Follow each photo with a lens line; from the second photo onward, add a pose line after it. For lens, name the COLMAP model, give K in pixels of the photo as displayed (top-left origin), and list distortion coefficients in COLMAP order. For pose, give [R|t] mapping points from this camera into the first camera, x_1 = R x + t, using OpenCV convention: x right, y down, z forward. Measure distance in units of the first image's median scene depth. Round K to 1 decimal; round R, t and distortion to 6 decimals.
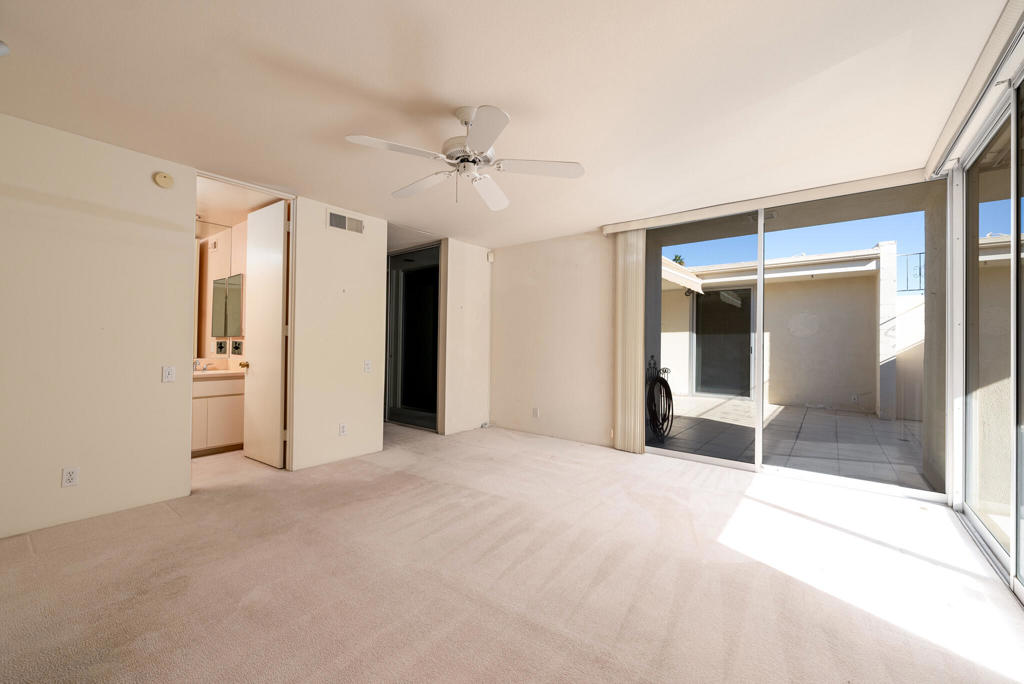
lens RADIAL K [[412.9, 0, 510.0], [0, 412.9, 339.1], [0, 0, 1]] dist [-0.001230, 0.000098]
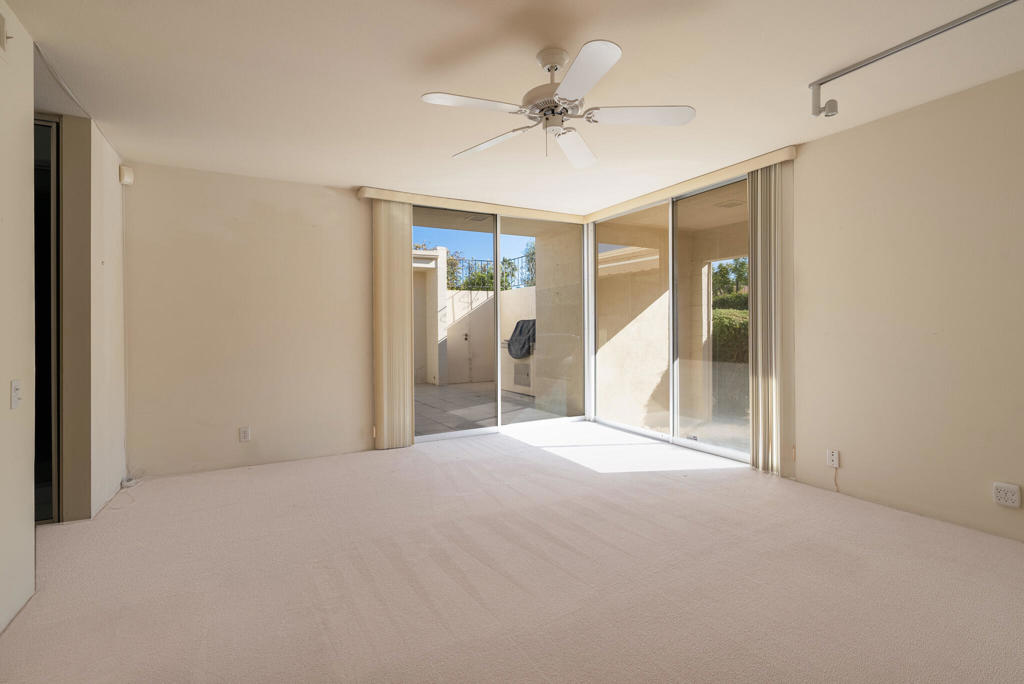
lens RADIAL K [[466.1, 0, 509.3], [0, 466.1, 333.6], [0, 0, 1]] dist [-0.000627, 0.000273]
pose [[0.391805, -0.023673, 0.919744, -0.520394], [0.006533, 0.999715, 0.022949, 0.001007], [-0.920025, -0.002982, 0.391848, 0.357414]]
